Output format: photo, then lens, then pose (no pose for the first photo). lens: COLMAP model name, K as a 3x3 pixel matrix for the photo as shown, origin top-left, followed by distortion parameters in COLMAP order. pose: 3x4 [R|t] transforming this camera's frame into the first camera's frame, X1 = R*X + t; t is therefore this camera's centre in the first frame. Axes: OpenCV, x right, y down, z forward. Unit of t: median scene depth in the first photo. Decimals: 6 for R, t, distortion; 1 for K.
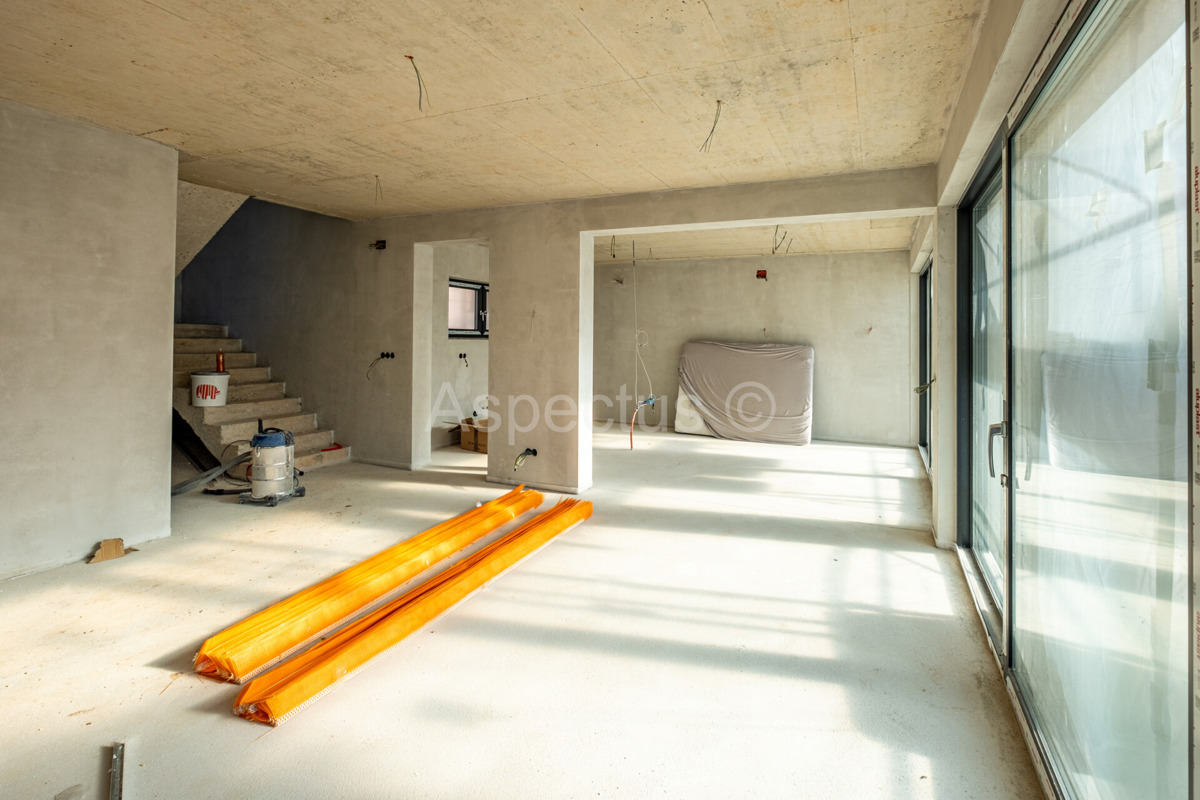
lens RADIAL K [[545.1, 0, 587.1], [0, 545.1, 331.0], [0, 0, 1]] dist [-0.005374, -0.000500]
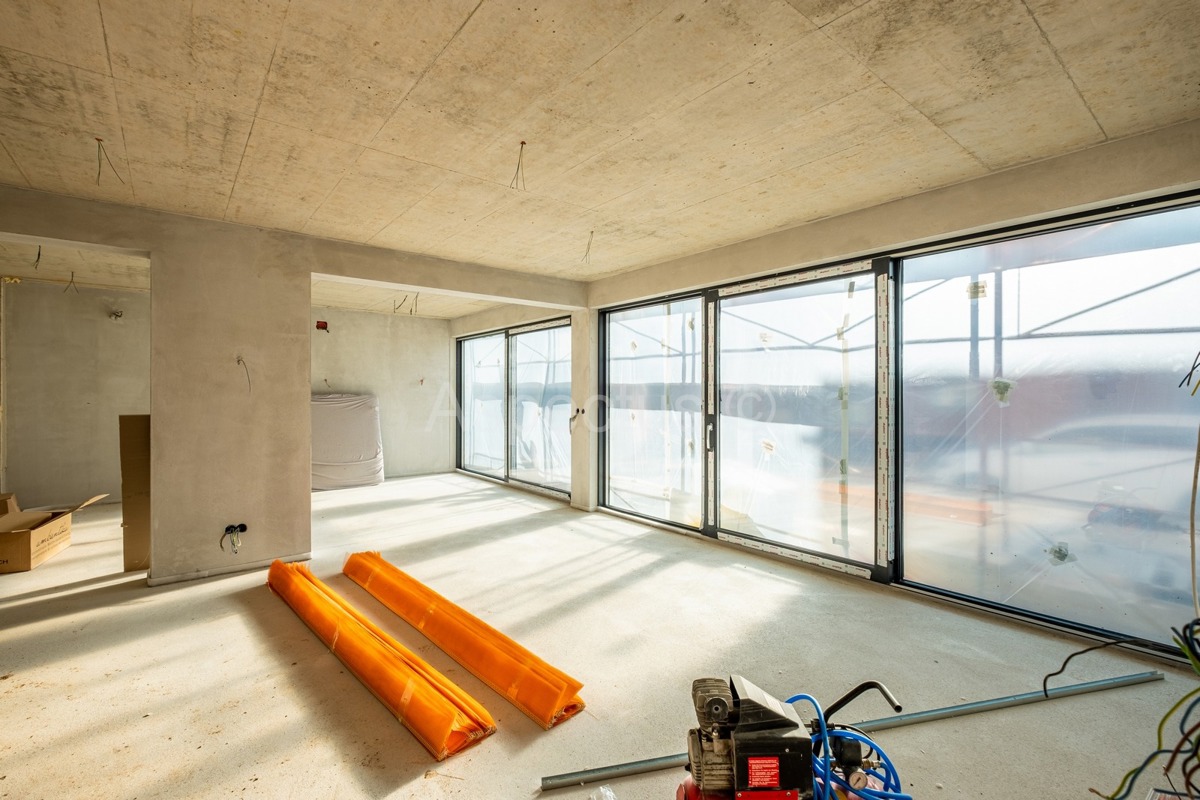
lens RADIAL K [[545.1, 0, 591.5], [0, 545.1, 392.3], [0, 0, 1]] dist [-0.005374, -0.000500]
pose [[0.462973, -0.011956, 0.886292, -0.595162], [-0.005494, 0.999851, 0.016358, 0.000797], [-0.886356, -0.012443, 0.462838, 0.156425]]
